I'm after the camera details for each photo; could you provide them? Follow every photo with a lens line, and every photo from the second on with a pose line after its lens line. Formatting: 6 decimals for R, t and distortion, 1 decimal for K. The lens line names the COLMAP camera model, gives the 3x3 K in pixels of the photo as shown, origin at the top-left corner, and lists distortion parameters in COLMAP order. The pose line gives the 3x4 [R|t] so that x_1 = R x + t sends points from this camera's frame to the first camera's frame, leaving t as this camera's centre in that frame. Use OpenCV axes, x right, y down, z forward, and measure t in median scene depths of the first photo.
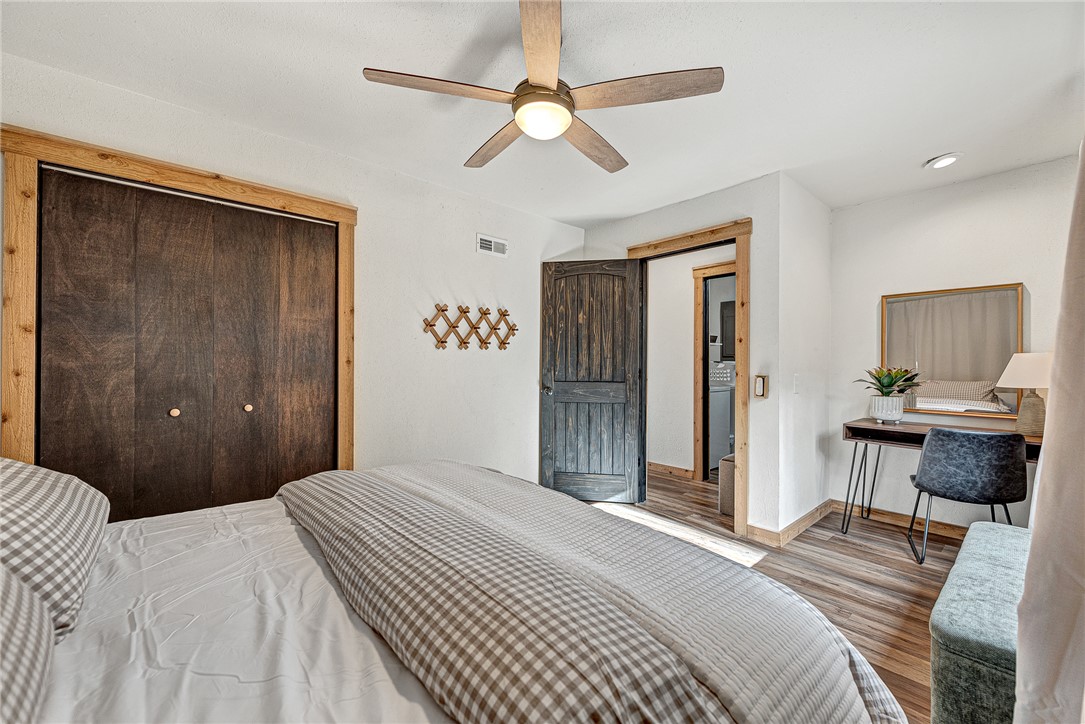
lens RADIAL K [[431.2, 0, 541.2], [0, 431.2, 359.3], [0, 0, 1]] dist [0.007649, -0.000792]
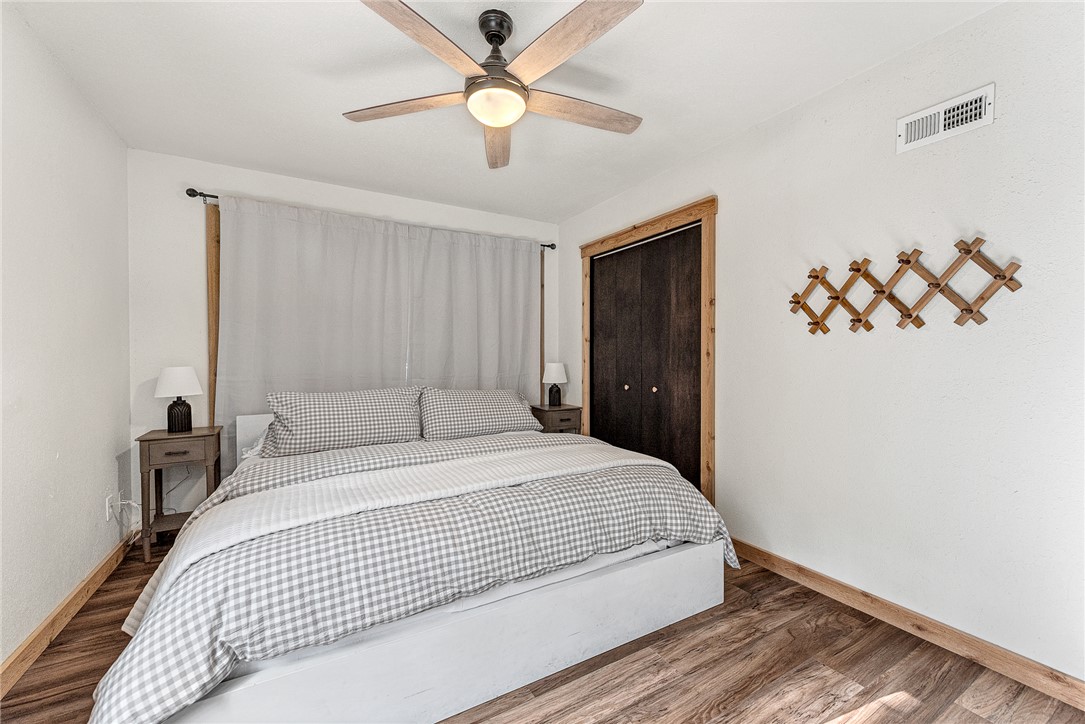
lens RADIAL K [[431.2, 0, 541.2], [0, 431.2, 359.3], [0, 0, 1]] dist [0.007649, -0.000792]
pose [[-0.197238, -0.000235, -0.980356, 0.516838], [0.010002, 0.999947, -0.002252, 0.014491], [0.980305, -0.010250, -0.197225, 0.690314]]
